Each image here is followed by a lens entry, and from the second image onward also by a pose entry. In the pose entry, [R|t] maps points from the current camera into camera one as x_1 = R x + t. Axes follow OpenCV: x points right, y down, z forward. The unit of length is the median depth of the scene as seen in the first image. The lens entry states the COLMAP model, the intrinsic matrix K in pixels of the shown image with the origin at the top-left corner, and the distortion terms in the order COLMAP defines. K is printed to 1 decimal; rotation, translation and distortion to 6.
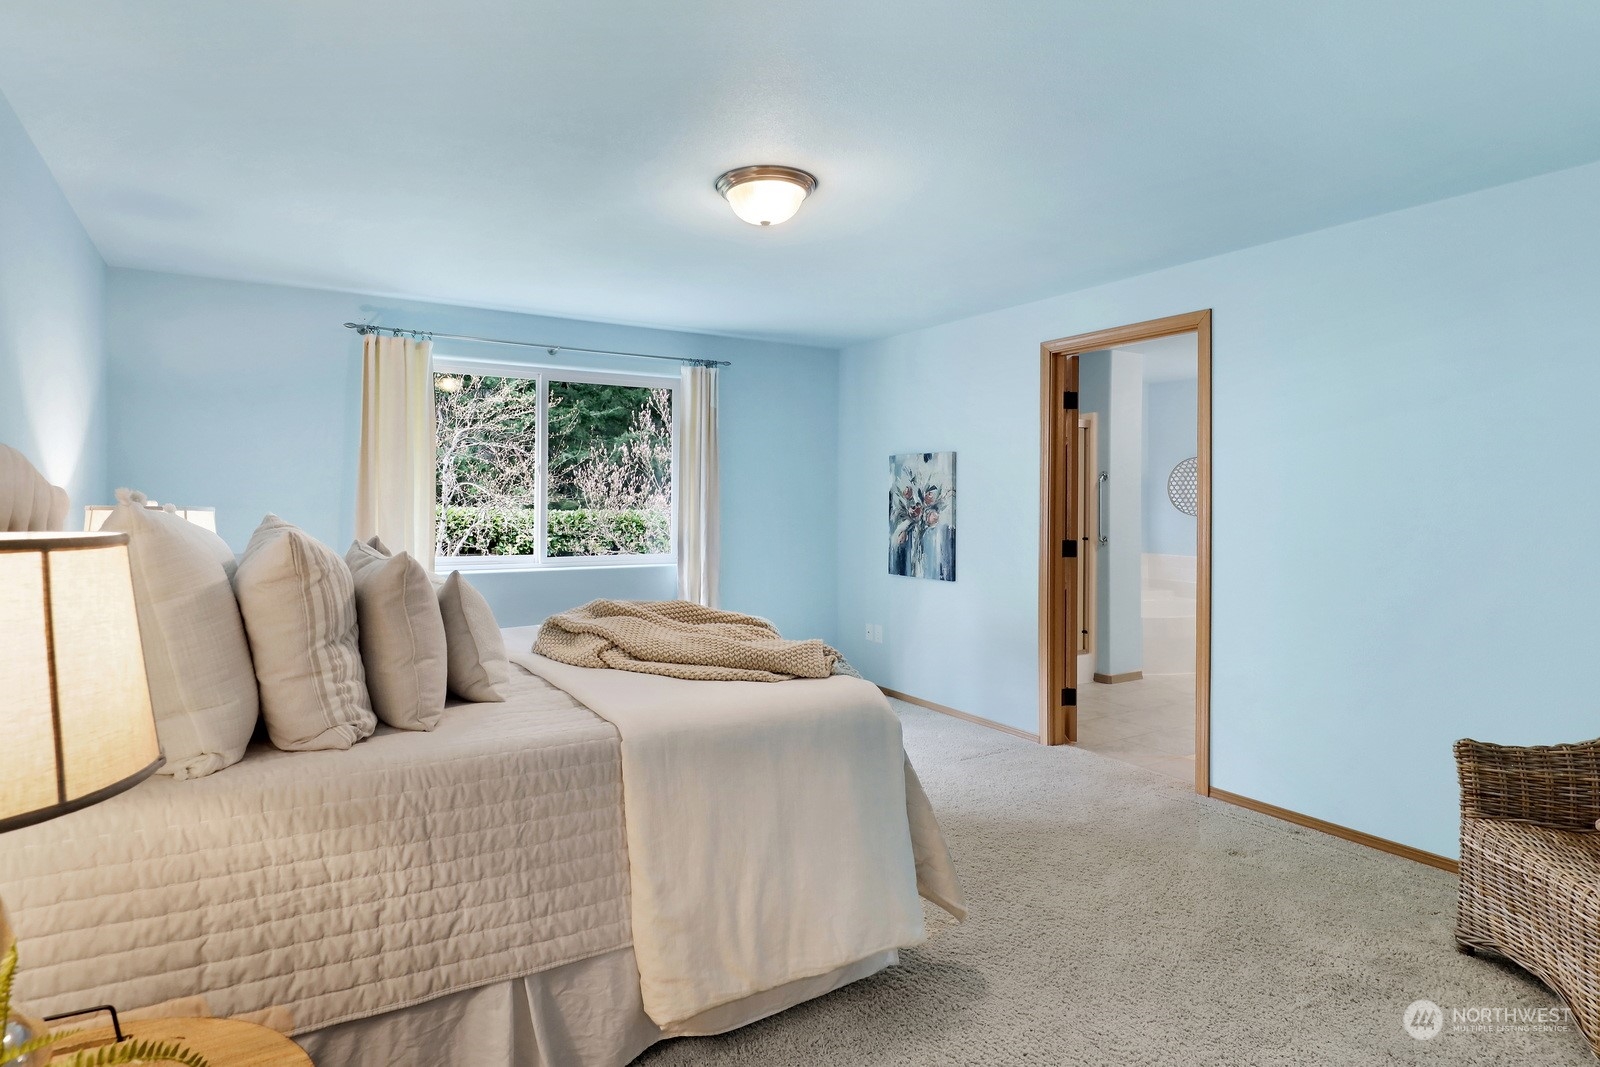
lens RADIAL K [[811.7, 0, 800.0], [0, 811.7, 533.5], [0, 0, 1]] dist [-0.001852, -0.000749]
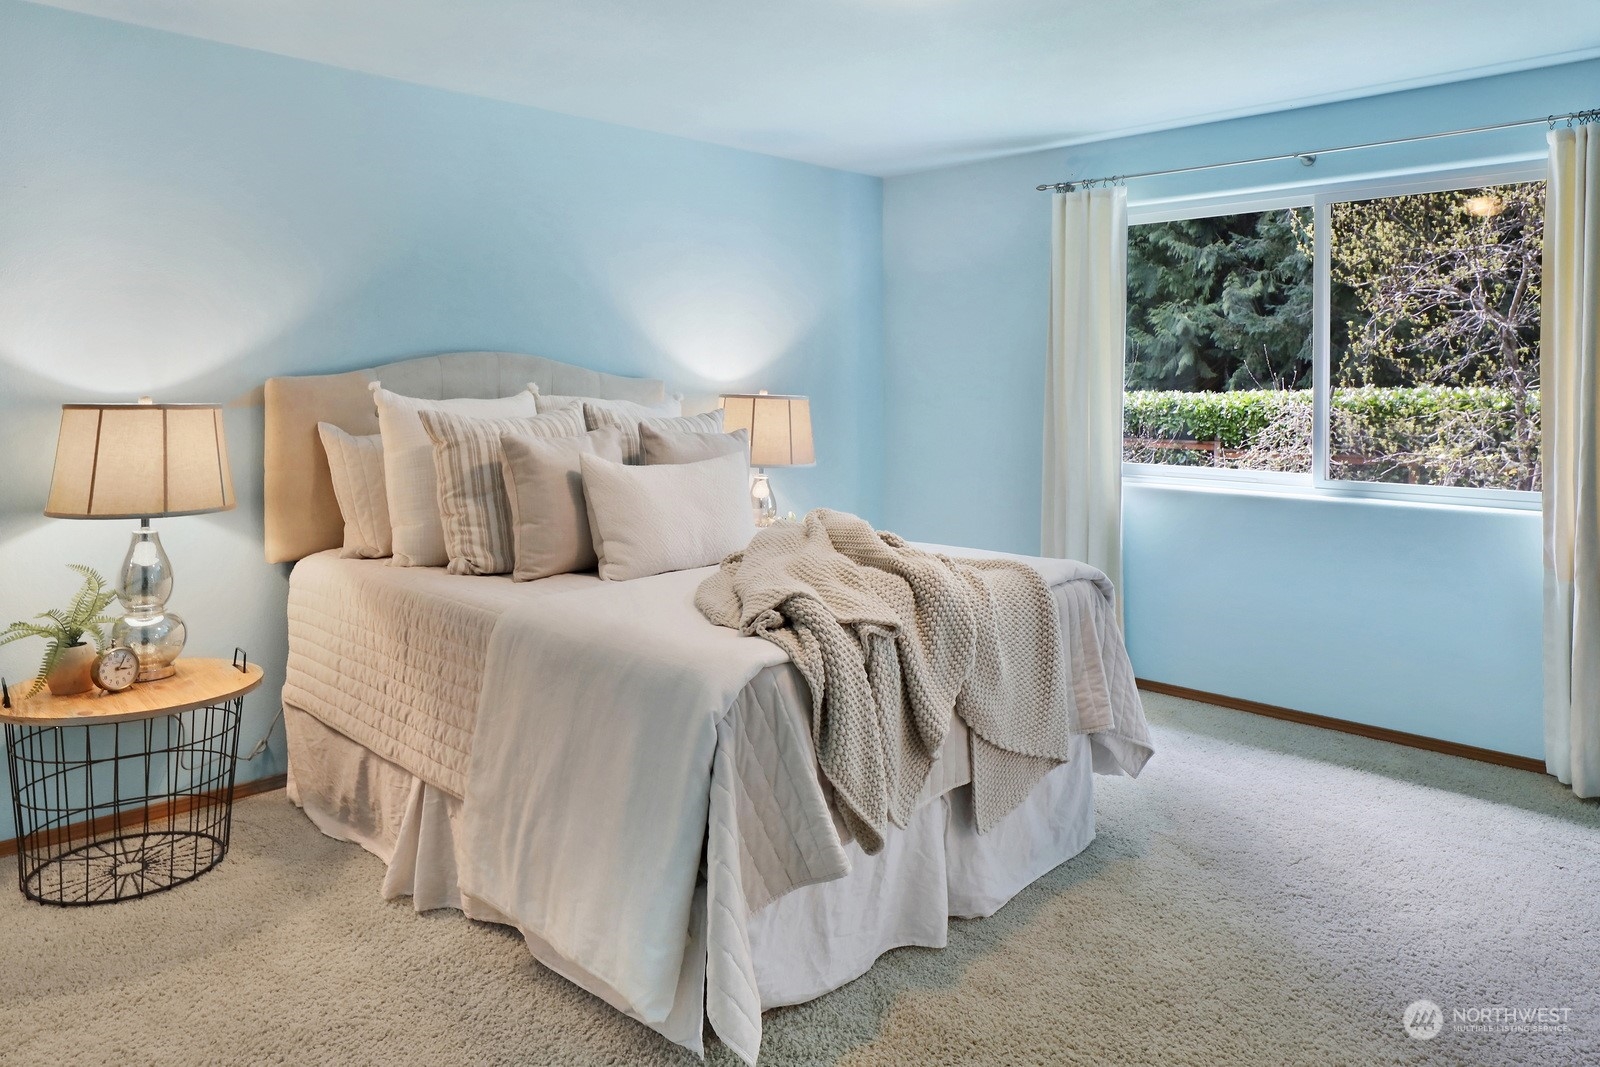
lens RADIAL K [[1120.8, 0, 800.0], [0, 1120.8, 533.5], [0, 0, 1]] dist [-0.053849, -0.001501]
pose [[0.240659, 0.109788, -0.964381, 0.532891], [-0.036432, 0.993904, 0.104057, -0.004748], [0.969926, 0.010092, 0.243192, 0.443250]]
